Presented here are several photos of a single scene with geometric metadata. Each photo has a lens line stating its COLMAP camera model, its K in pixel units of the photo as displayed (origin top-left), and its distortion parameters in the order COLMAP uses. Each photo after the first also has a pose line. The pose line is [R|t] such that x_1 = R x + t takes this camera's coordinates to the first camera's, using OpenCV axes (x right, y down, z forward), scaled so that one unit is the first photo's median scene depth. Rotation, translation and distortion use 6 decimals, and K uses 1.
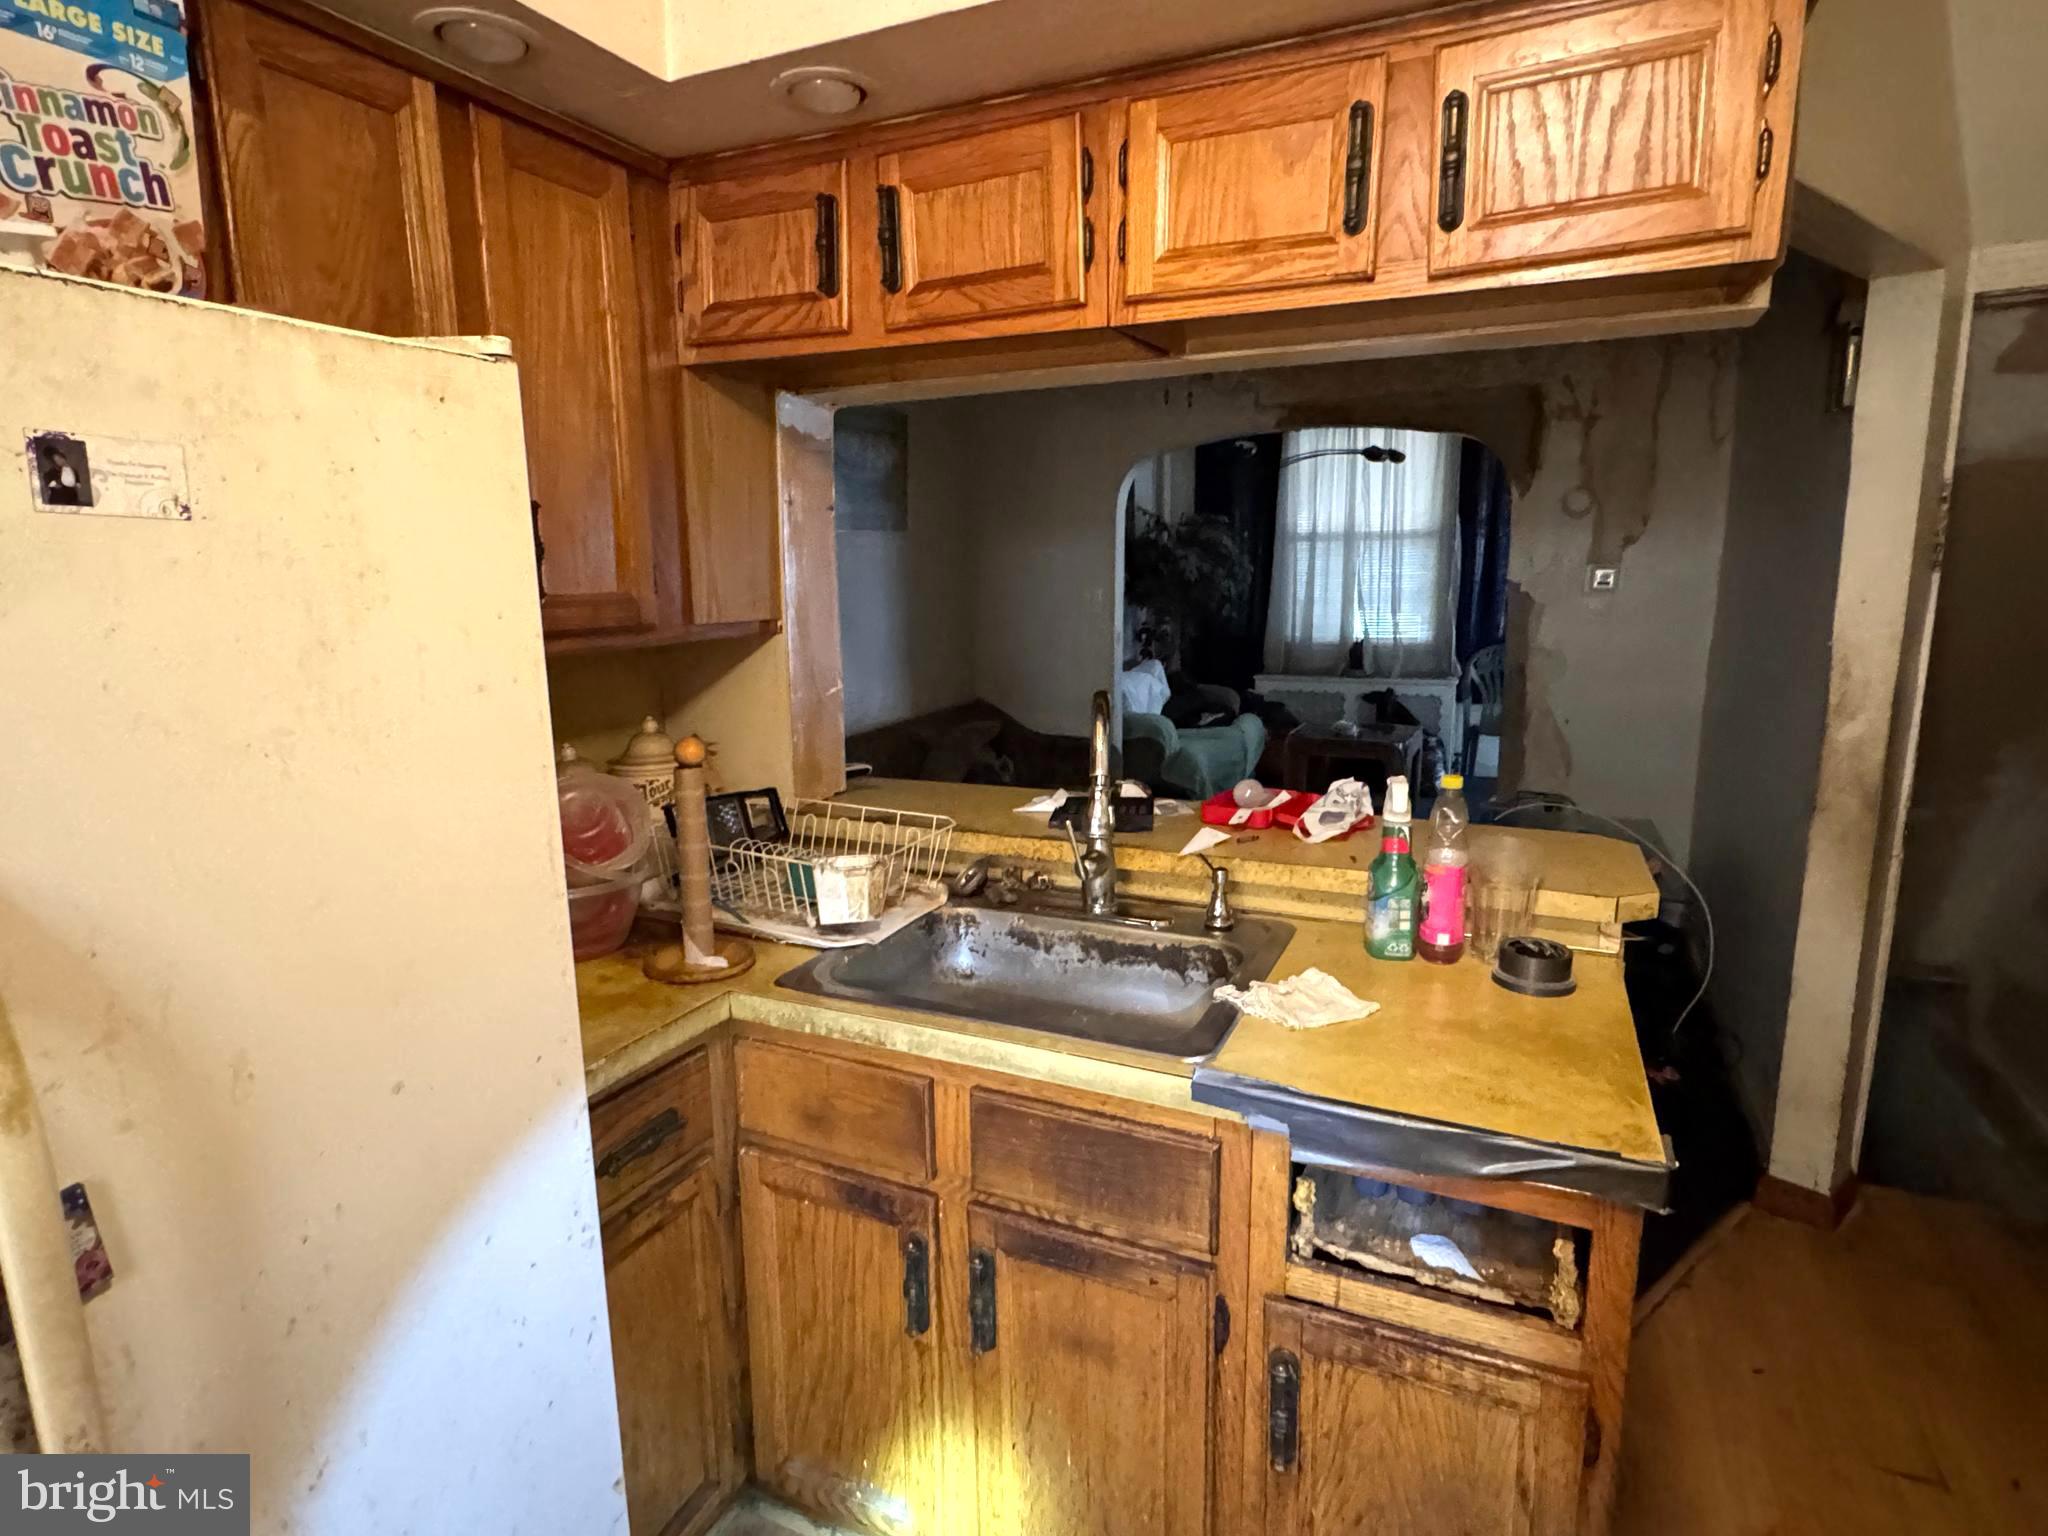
lens RADIAL K [[1077.1, 0, 1027.2], [0, 1077.1, 762.0], [0, 0, 1]] dist [-0.000992, -0.000475]
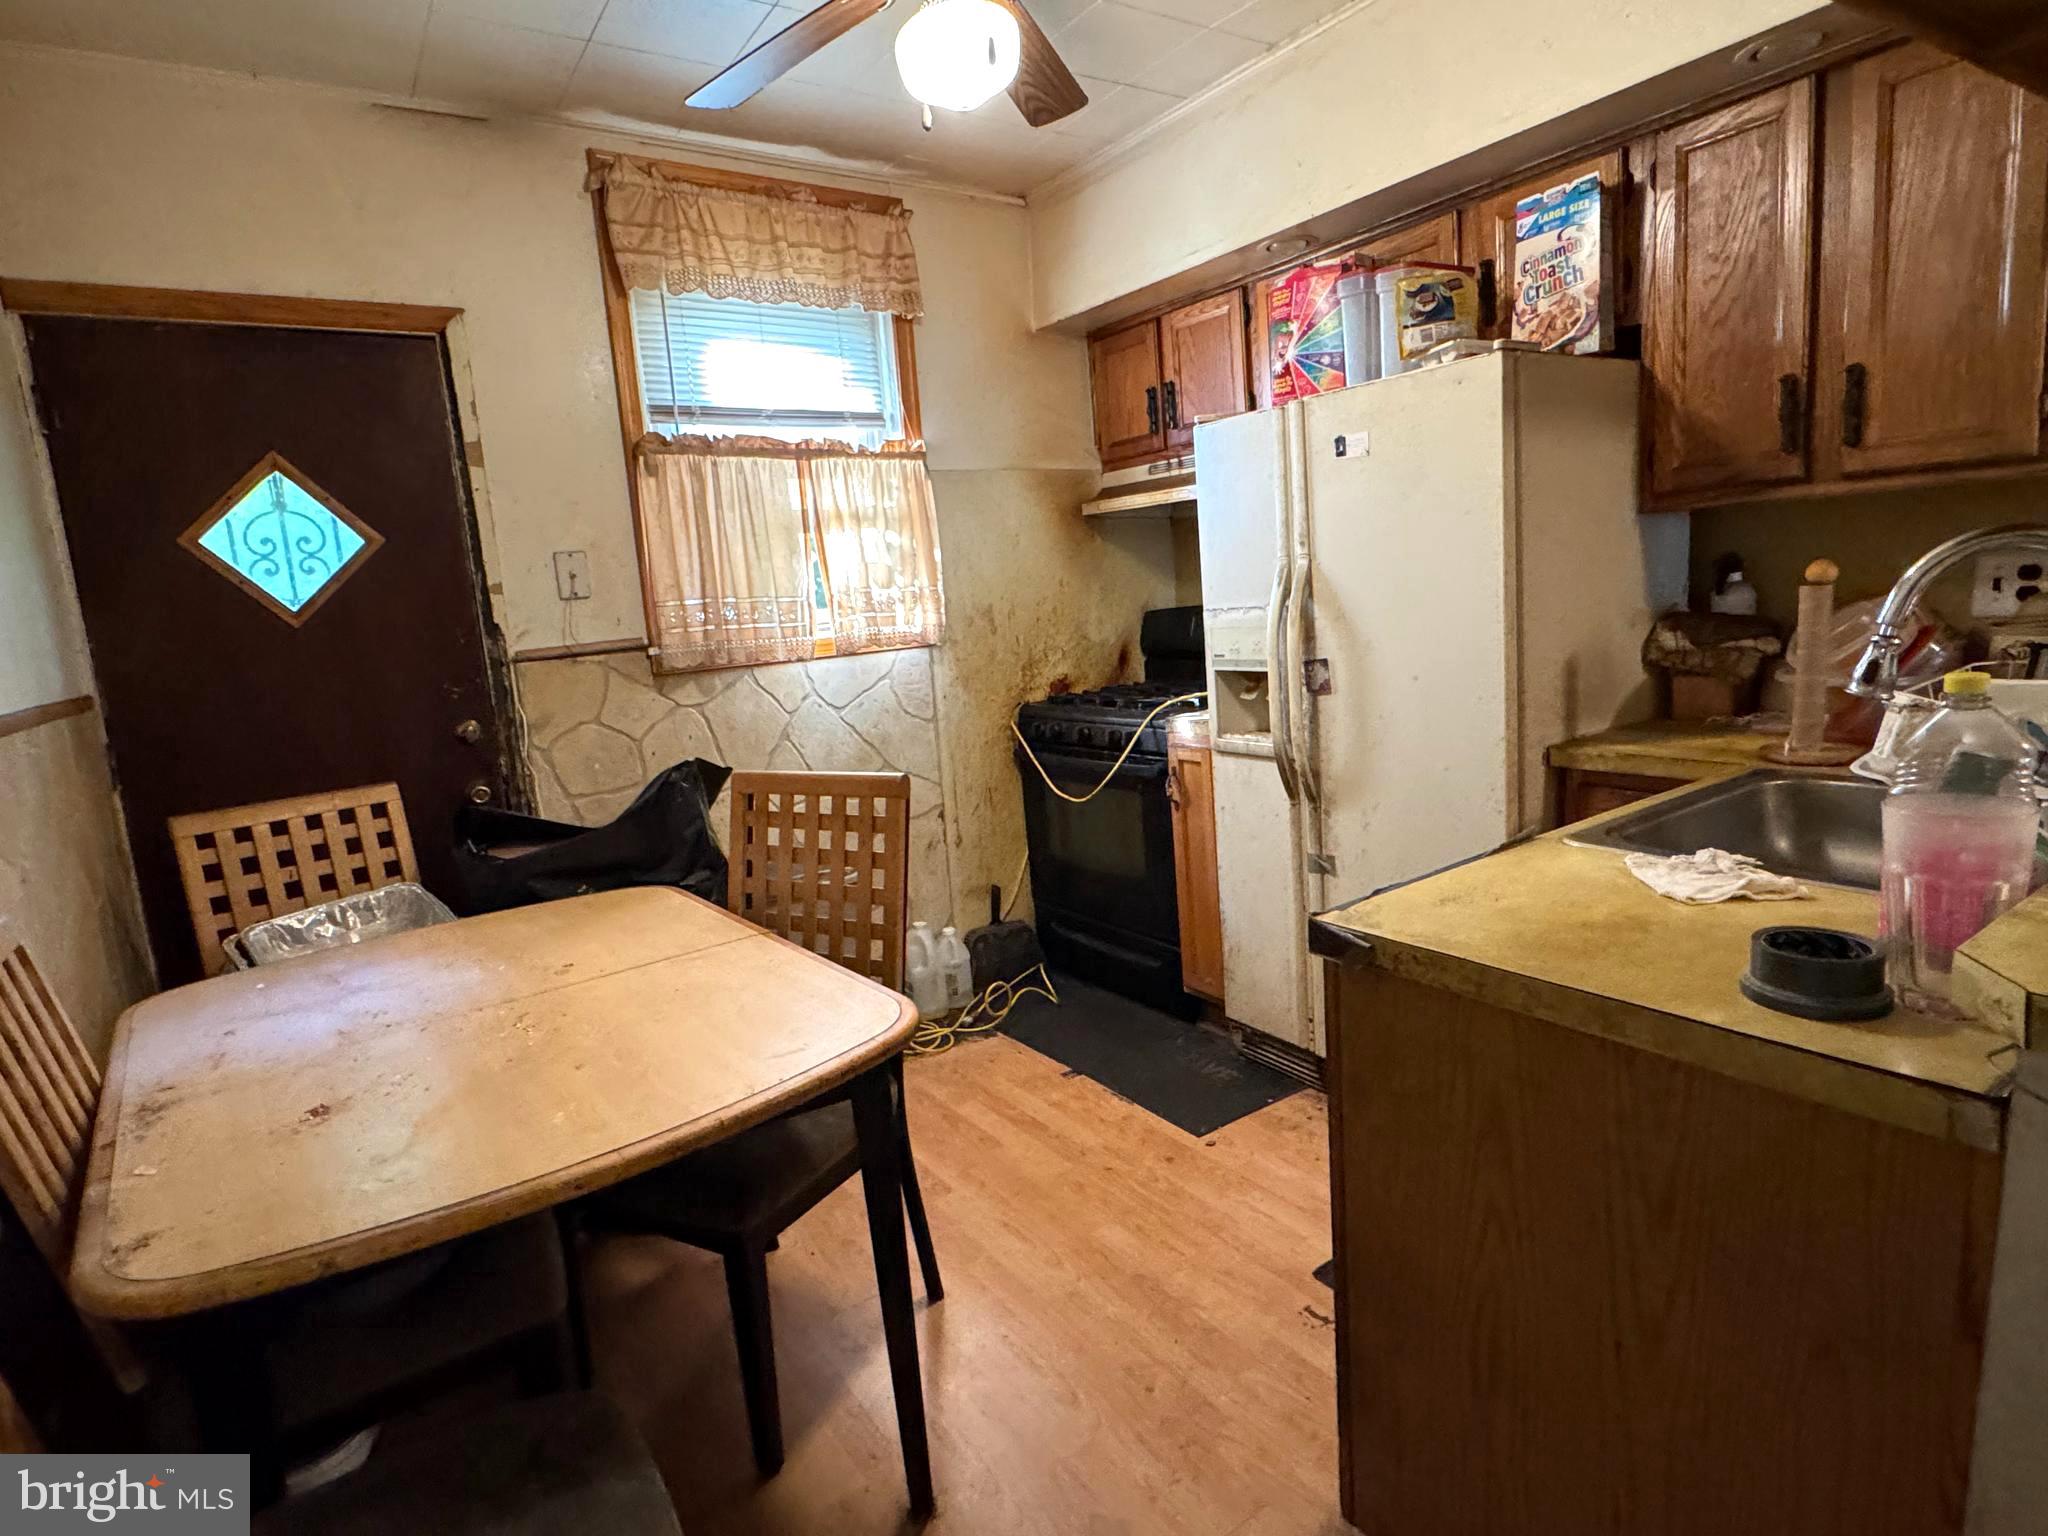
lens RADIAL K [[1077.1, 0, 1027.4], [0, 1077.1, 760.8], [0, 0, 1]] dist [-0.000992, -0.000475]
pose [[-0.506819, 0.187403, -0.841436, 1.778775], [-0.071144, 0.963662, 0.257477, -0.078010], [0.859112, 0.190357, -0.475069, 1.301473]]
